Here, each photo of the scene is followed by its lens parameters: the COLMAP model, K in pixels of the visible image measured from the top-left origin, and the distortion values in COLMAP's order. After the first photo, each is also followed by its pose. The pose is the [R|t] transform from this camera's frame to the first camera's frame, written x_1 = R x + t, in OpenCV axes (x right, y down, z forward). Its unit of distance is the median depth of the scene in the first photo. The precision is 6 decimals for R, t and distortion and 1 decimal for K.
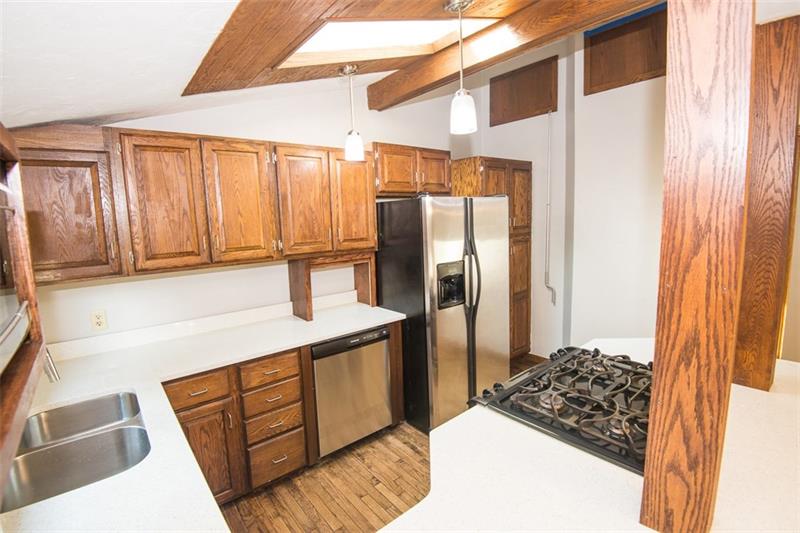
lens RADIAL K [[370.0, 0, 394.1], [0, 370.0, 265.5], [0, 0, 1]] dist [-0.001973, -0.025290]
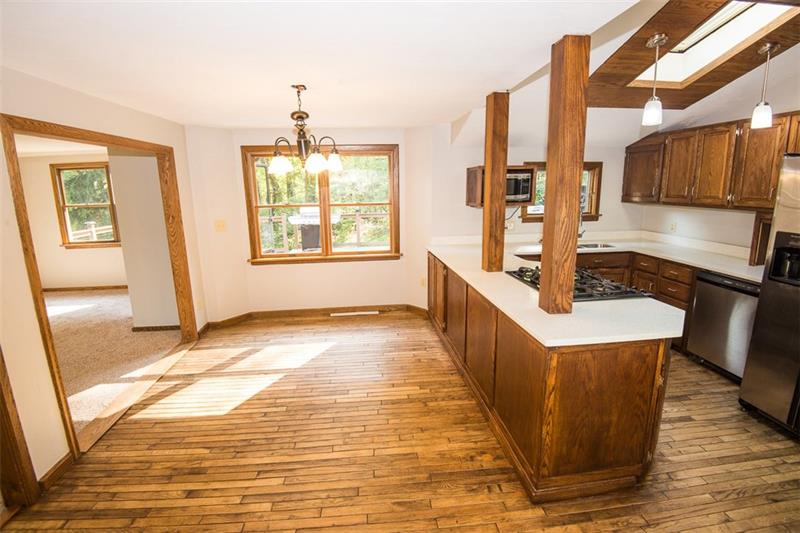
lens RADIAL K [[371.6, 0, 396.0], [0, 371.6, 266.3], [0, 0, 1]] dist [-0.026013, -0.010010]
pose [[-0.555393, 0.216053, -0.803032, 1.511927], [-0.072937, 0.949283, 0.305845, -0.132768], [0.828383, 0.228435, -0.511467, 0.736478]]
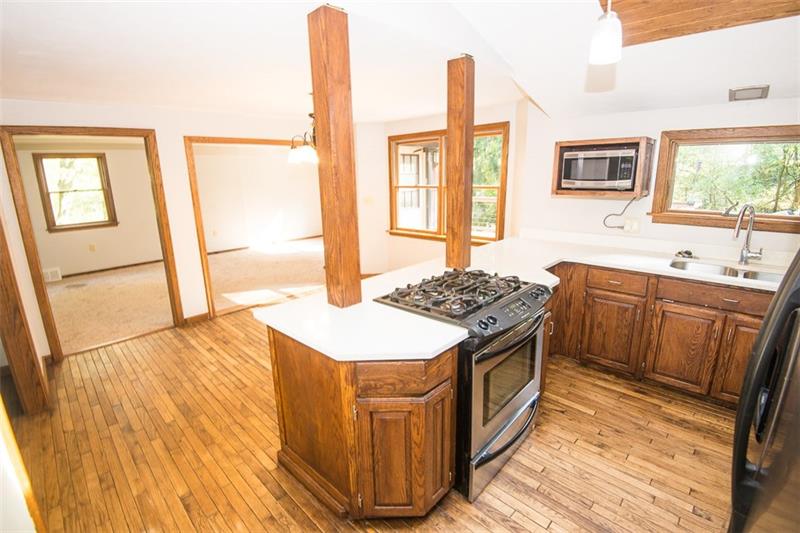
lens RADIAL K [[370.0, 0, 394.1], [0, 370.0, 265.5], [0, 0, 1]] dist [-0.001973, -0.025290]
pose [[-0.992329, 0.080288, -0.094010, 0.589946], [0.040529, 0.929668, 0.366161, -0.175046], [0.116797, 0.359542, -0.925791, 1.382024]]
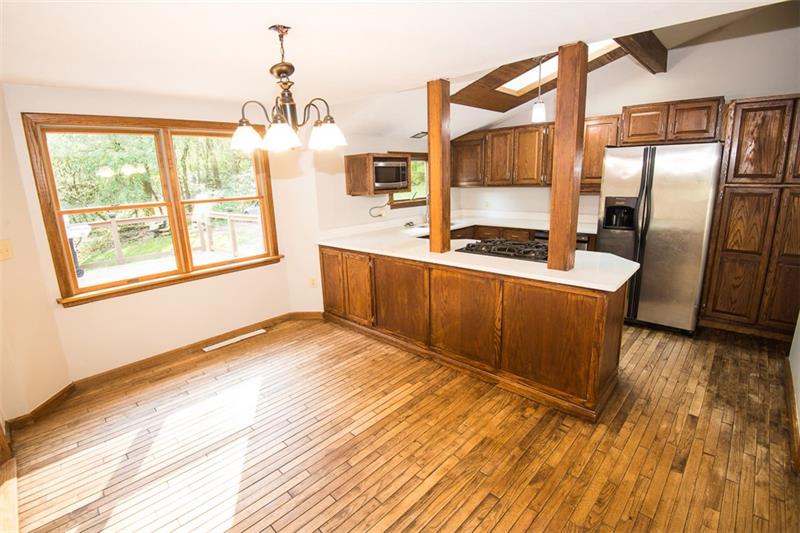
lens RADIAL K [[371.6, 0, 396.0], [0, 371.6, 266.3], [0, 0, 1]] dist [-0.026013, -0.010010]
pose [[0.123891, 0.262132, -0.957046, 1.583296], [-0.099970, 0.962867, 0.250785, -0.019380], [0.987247, 0.064606, 0.145496, 0.000062]]
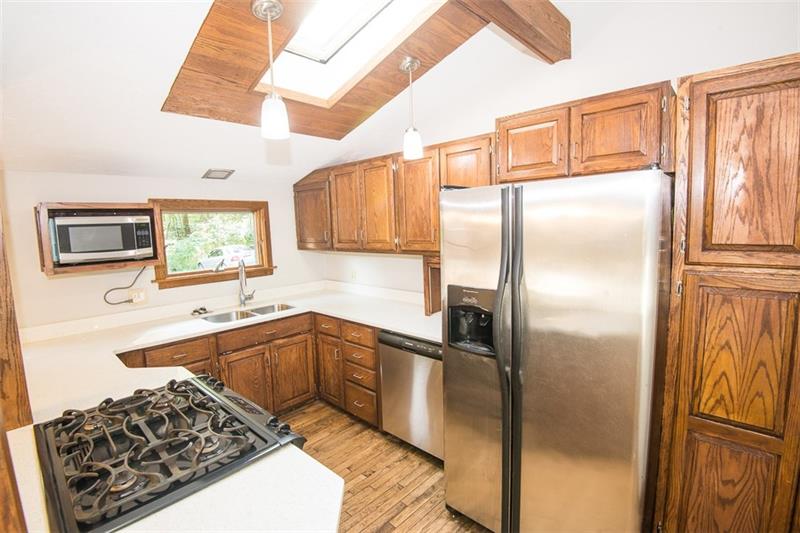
lens RADIAL K [[371.6, 0, 396.0], [0, 371.6, 266.3], [0, 0, 1]] dist [-0.026013, -0.010010]
pose [[0.122957, 0.140457, -0.982422, 0.877410], [-0.103141, 0.986382, 0.128114, -0.128889], [0.987038, 0.085575, 0.135770, 0.864515]]
